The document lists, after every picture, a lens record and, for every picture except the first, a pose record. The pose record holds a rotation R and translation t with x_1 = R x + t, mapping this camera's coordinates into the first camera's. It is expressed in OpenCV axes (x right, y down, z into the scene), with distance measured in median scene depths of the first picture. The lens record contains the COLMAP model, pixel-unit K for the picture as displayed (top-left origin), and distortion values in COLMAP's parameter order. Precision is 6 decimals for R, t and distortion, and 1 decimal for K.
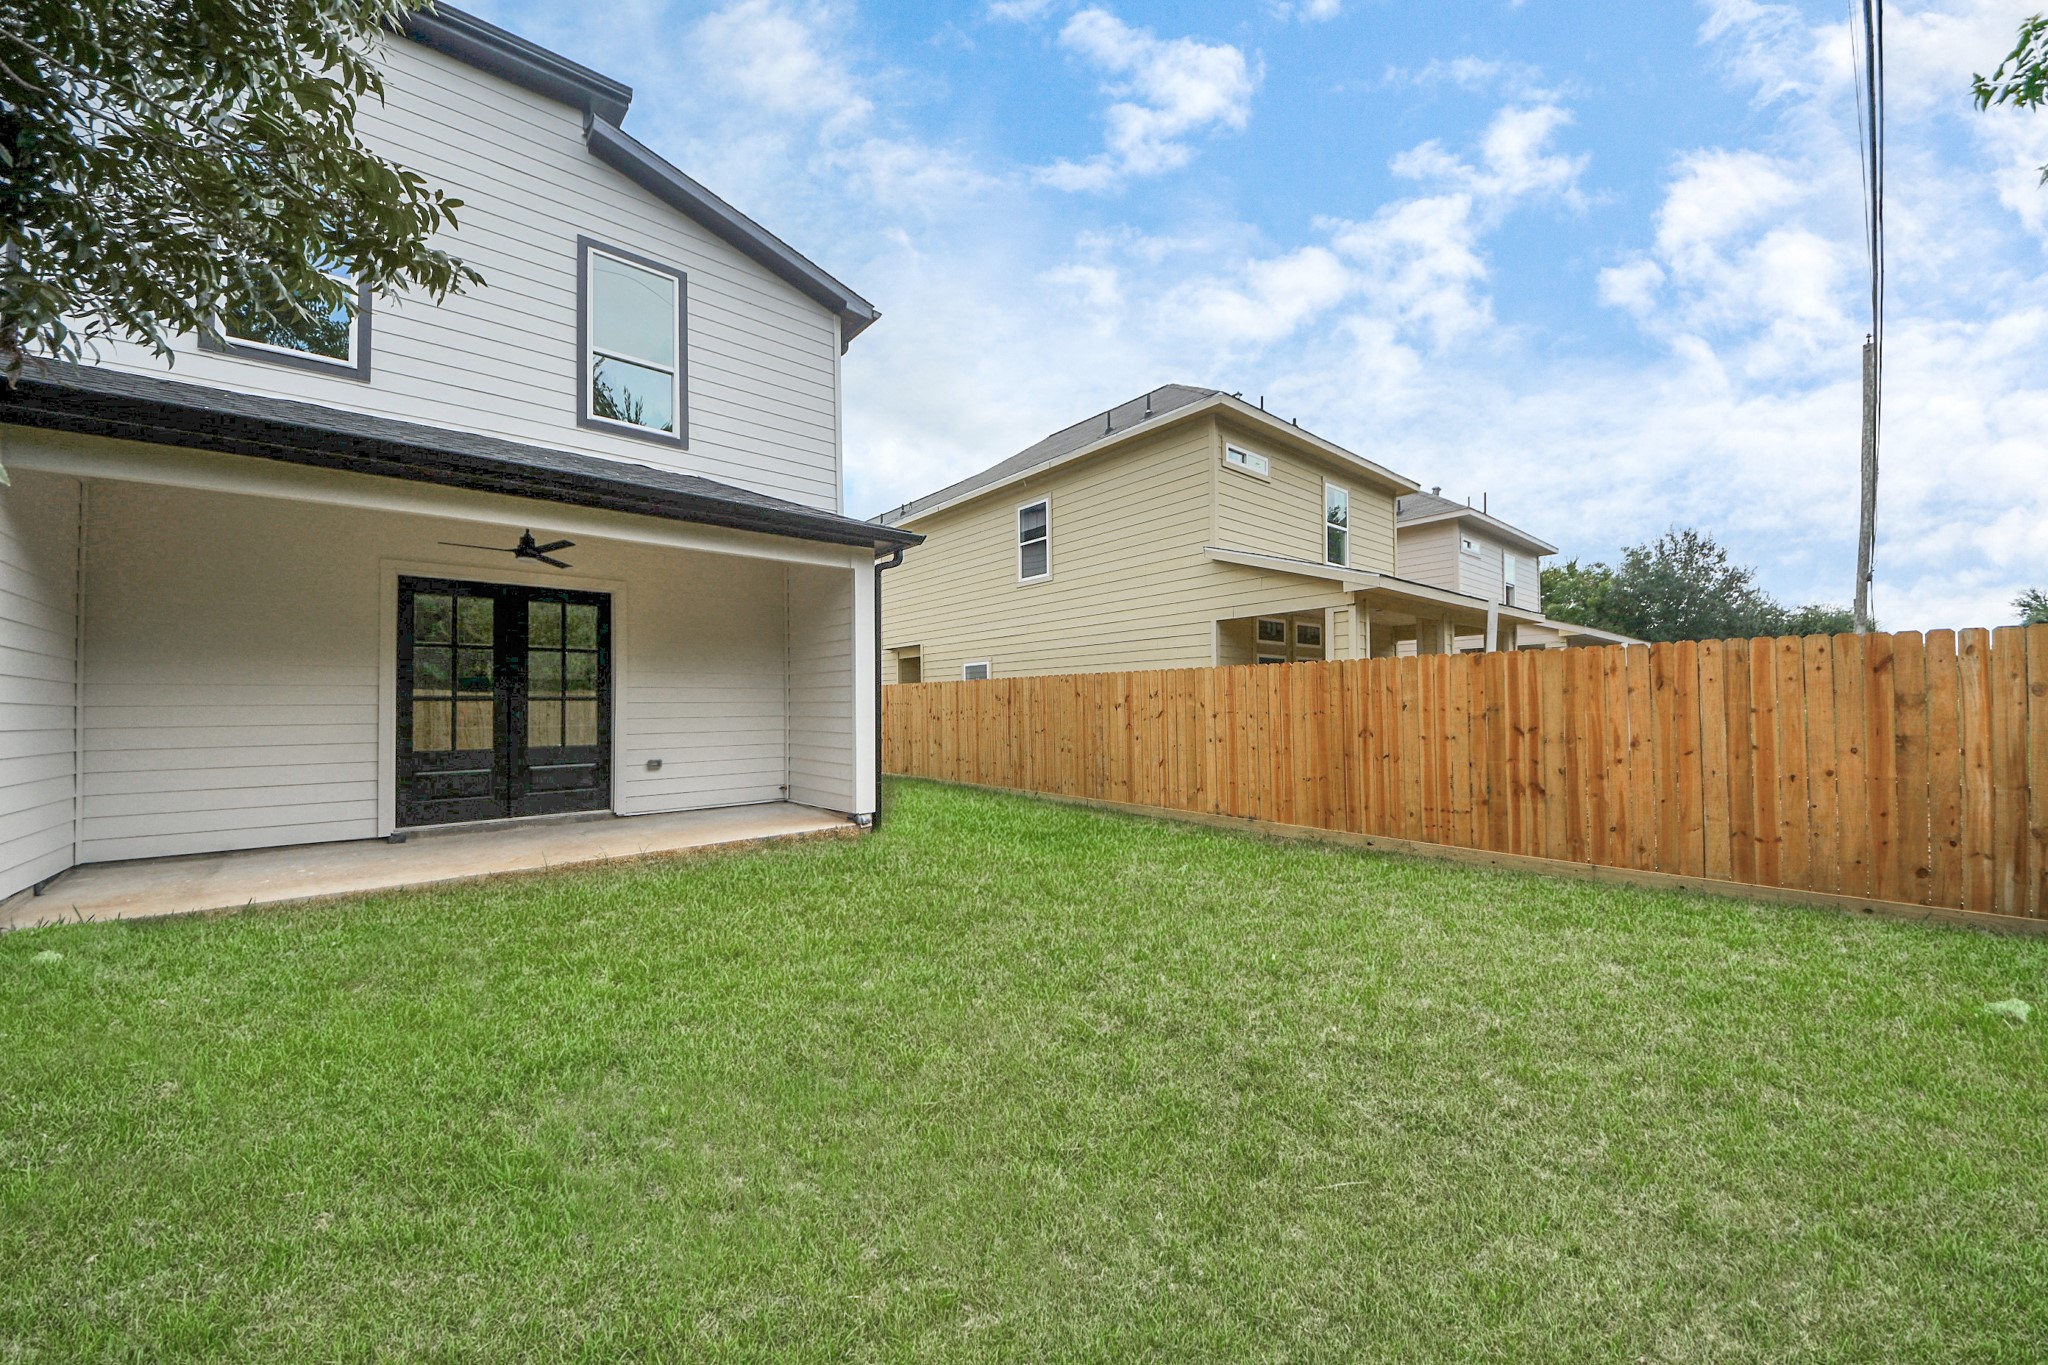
lens RADIAL K [[749.9, 0, 1013.3], [0, 749.9, 707.2], [0, 0, 1]] dist [0.004833, -0.001161]
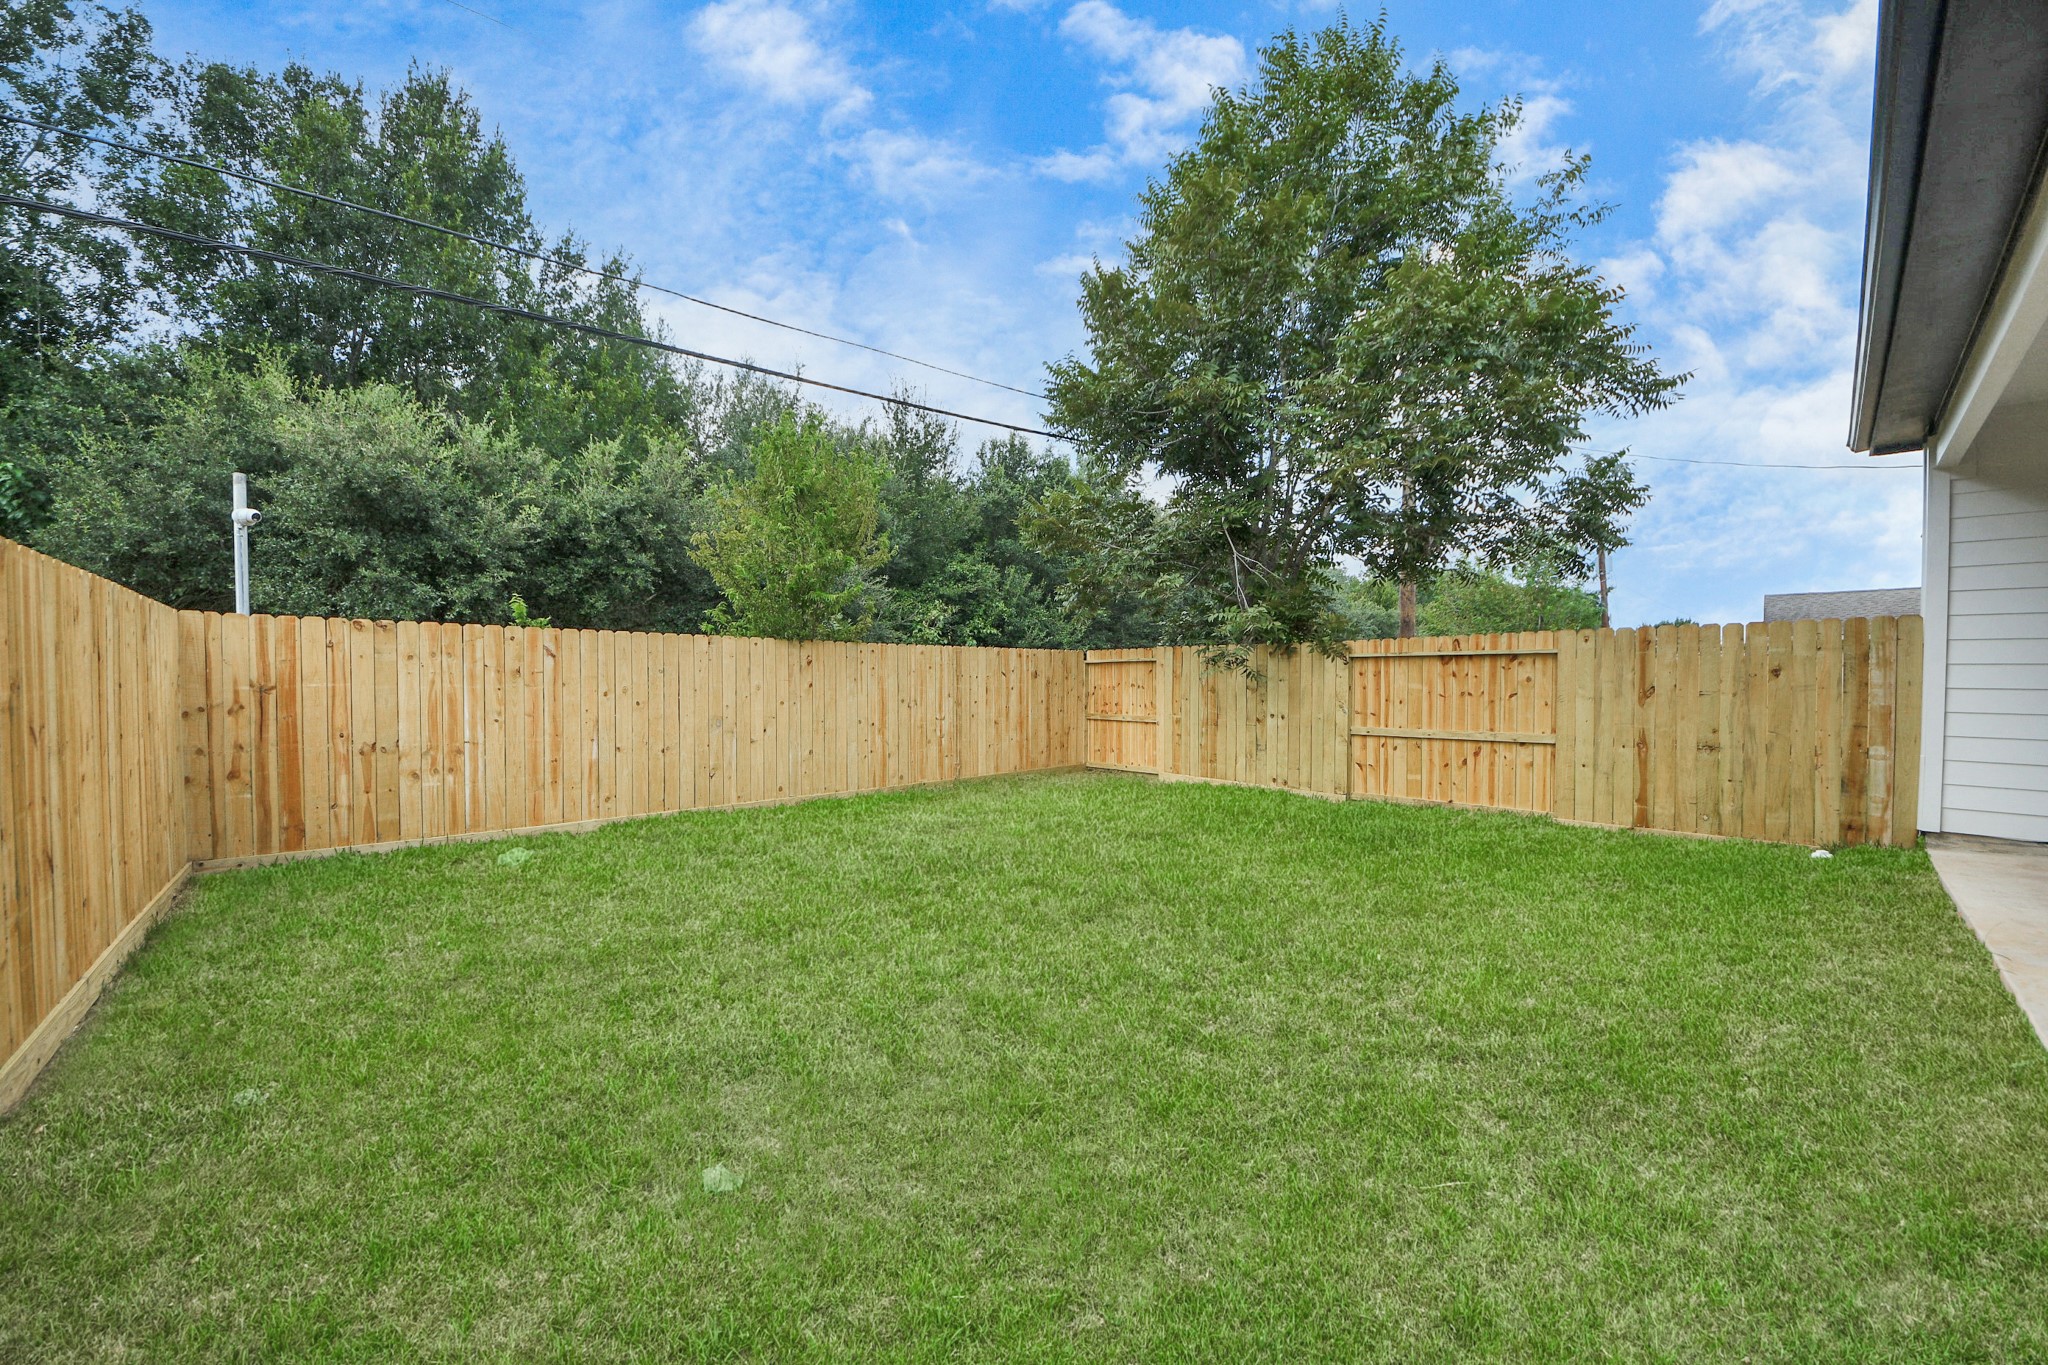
lens RADIAL K [[749.9, 0, 1012.0], [0, 749.9, 697.8], [0, 0, 1]] dist [0.004833, -0.001161]
pose [[1.000000, -0.000160, -0.000014, -0.140325], [0.000160, 1.000000, 0.000178, -0.012436], [0.000014, -0.000178, 1.000000, 0.000479]]
